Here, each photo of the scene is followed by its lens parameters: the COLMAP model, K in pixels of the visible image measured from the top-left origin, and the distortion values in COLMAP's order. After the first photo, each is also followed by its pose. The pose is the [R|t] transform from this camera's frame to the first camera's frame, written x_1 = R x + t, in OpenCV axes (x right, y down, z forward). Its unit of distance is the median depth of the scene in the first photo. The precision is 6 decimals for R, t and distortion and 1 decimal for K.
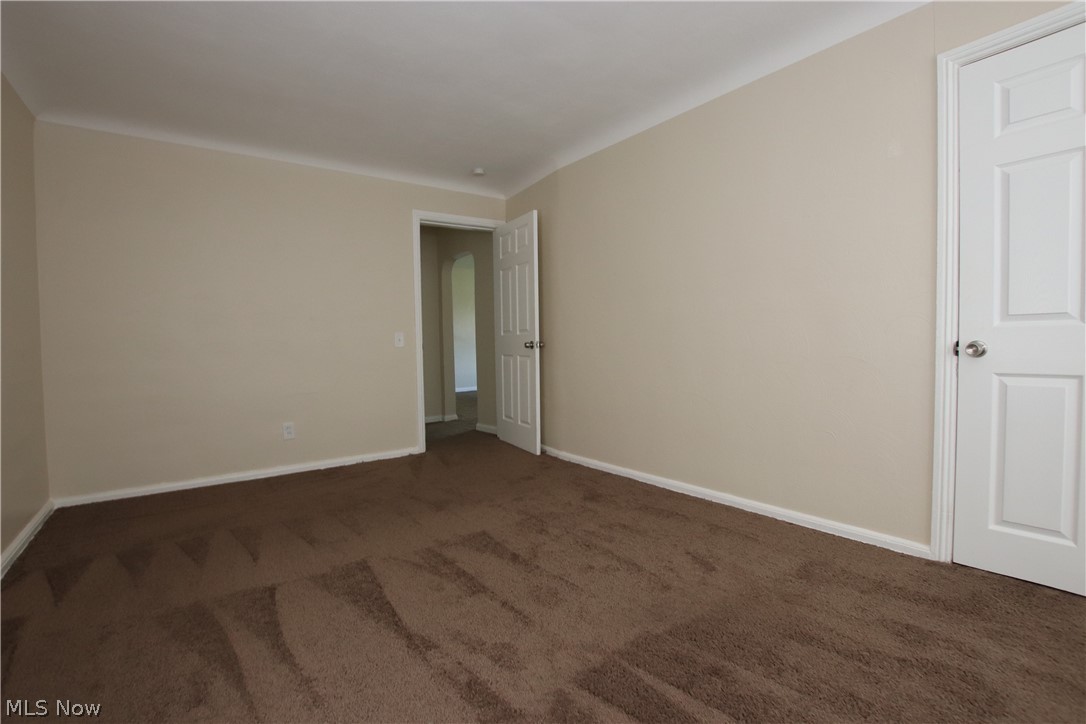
lens RADIAL K [[500.9, 0, 542.2], [0, 500.9, 364.8], [0, 0, 1]] dist [-0.029390, 0.000885]
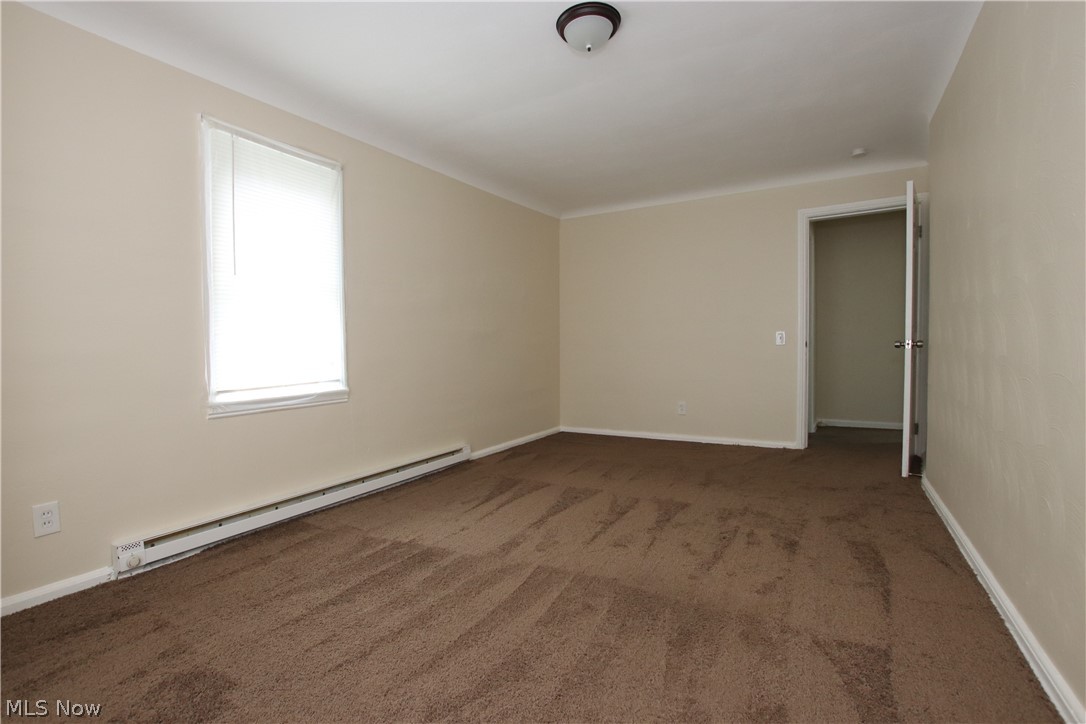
lens RADIAL K [[500.9, 0, 544.0], [0, 500.9, 363.9], [0, 0, 1]] dist [-0.029390, 0.000885]
pose [[0.409072, 0.045887, -0.911348, 0.900018], [-0.033026, 0.998825, 0.035468, -0.029350], [0.911904, 0.015589, 0.410106, 0.222971]]
